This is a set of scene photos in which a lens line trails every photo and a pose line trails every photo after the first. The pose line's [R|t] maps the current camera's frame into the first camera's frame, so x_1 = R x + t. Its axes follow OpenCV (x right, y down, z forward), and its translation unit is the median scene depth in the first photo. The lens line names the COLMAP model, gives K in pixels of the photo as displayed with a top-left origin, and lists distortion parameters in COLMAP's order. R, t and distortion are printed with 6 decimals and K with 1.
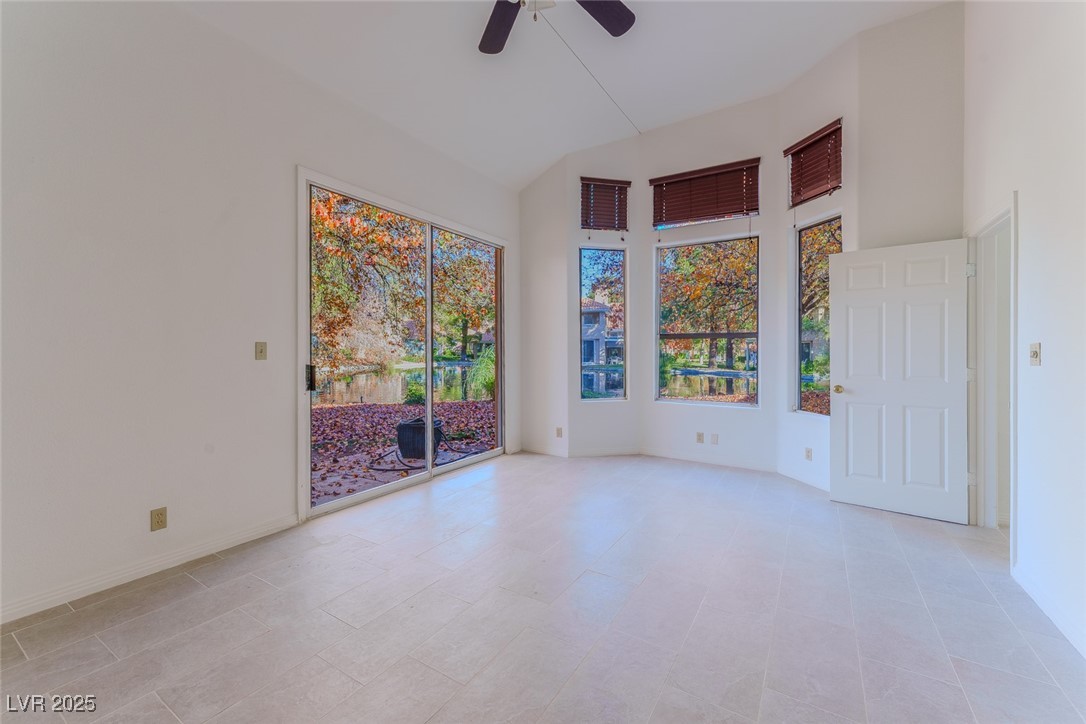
lens RADIAL K [[440.5, 0, 541.7], [0, 440.5, 355.8], [0, 0, 1]] dist [0.002921, 0.000015]
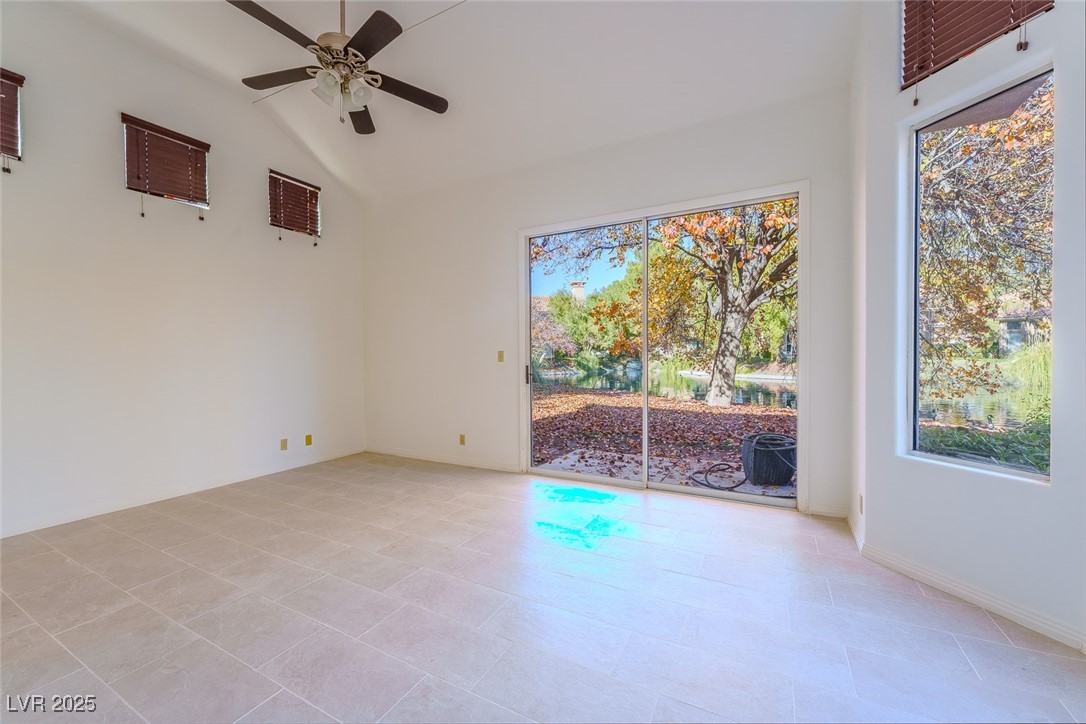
lens RADIAL K [[440.5, 0, 541.3], [0, 440.5, 363.2], [0, 0, 1]] dist [0.002921, 0.000015]
pose [[0.045399, 0.012805, -0.998887, 0.888454], [-0.000802, 0.999918, 0.012782, -0.006609], [0.998969, 0.000221, 0.045405, 0.957377]]
